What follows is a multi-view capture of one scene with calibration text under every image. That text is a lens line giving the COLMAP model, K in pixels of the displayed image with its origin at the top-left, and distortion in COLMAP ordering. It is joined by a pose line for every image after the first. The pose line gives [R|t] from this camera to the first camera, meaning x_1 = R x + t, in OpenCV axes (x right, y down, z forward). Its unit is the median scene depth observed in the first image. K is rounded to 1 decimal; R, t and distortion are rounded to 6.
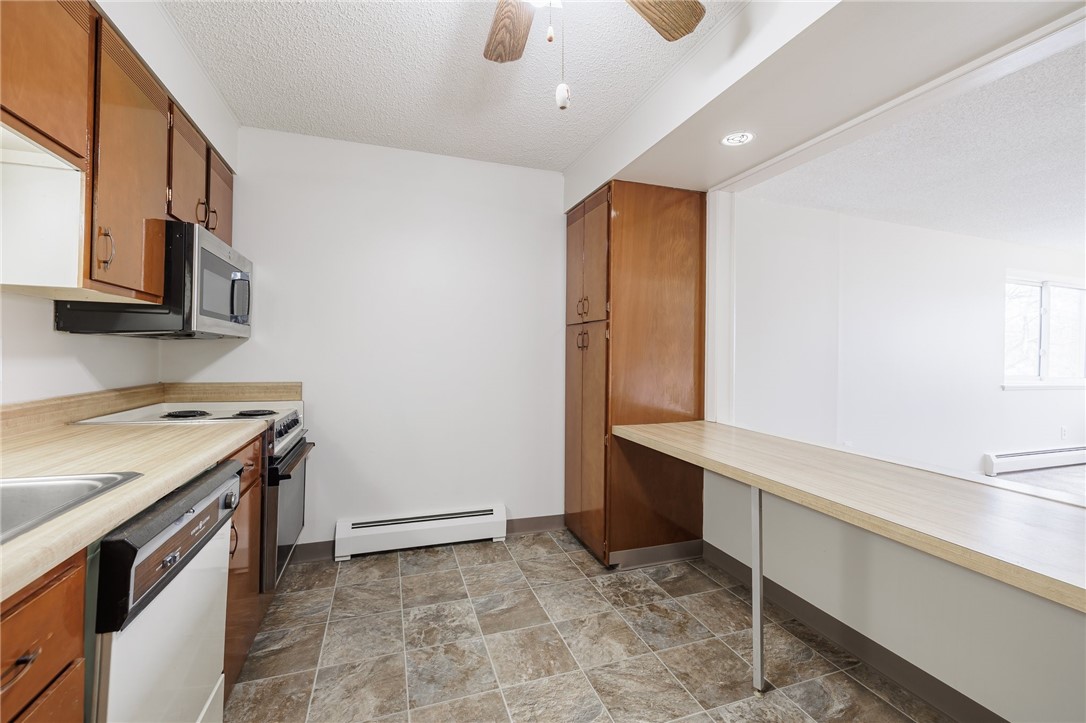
lens RADIAL K [[449.9, 0, 533.9], [0, 449.9, 354.4], [0, 0, 1]] dist [-0.004318, 0.000532]
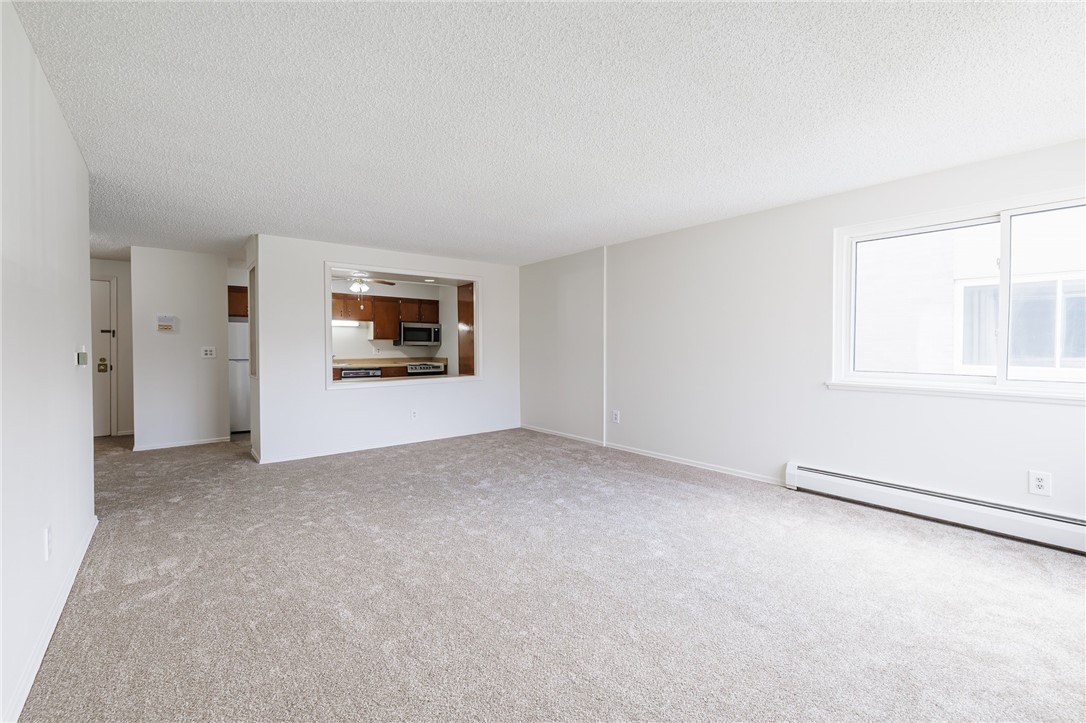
lens RADIAL K [[449.9, 0, 545.6], [0, 449.9, 361.0], [0, 0, 1]] dist [-0.004318, 0.000532]
pose [[0.343718, 0.013797, -0.938971, 4.541829], [0.003969, 0.999862, 0.016145, 0.048090], [0.939064, -0.009276, 0.343616, 0.789754]]
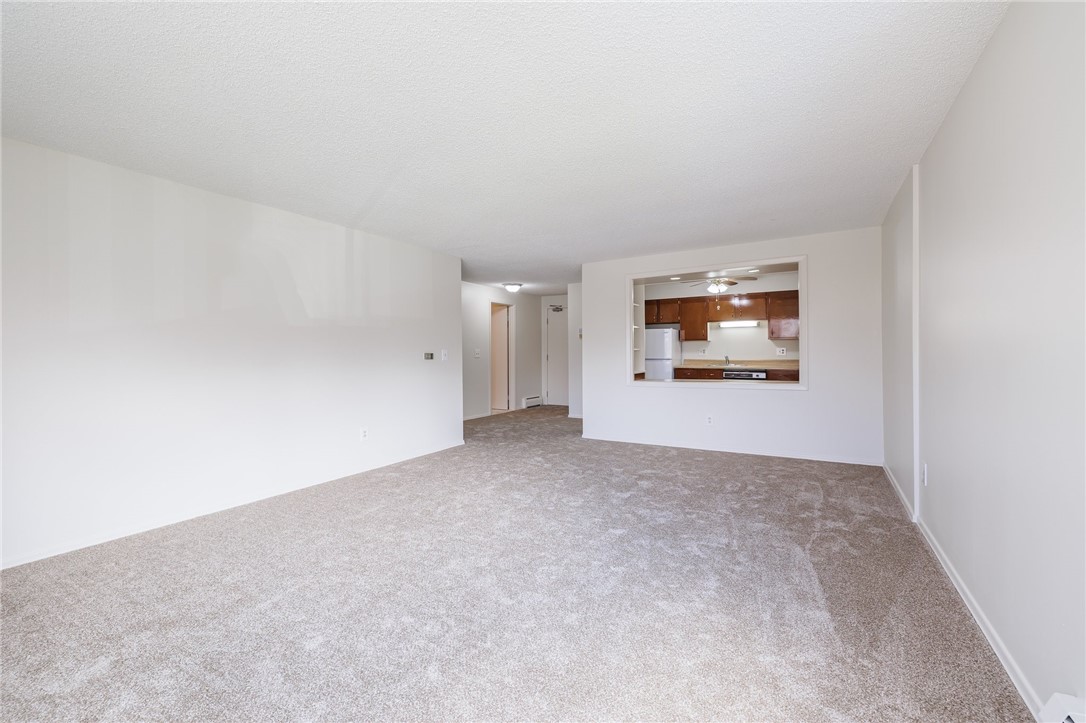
lens RADIAL K [[449.9, 0, 536.2], [0, 449.9, 355.7], [0, 0, 1]] dist [-0.004318, 0.000532]
pose [[-0.766005, 0.001127, -0.642834, 3.991000], [-0.000328, 0.999998, 0.002143, 0.042936], [0.642835, 0.001852, -0.766003, 2.683696]]
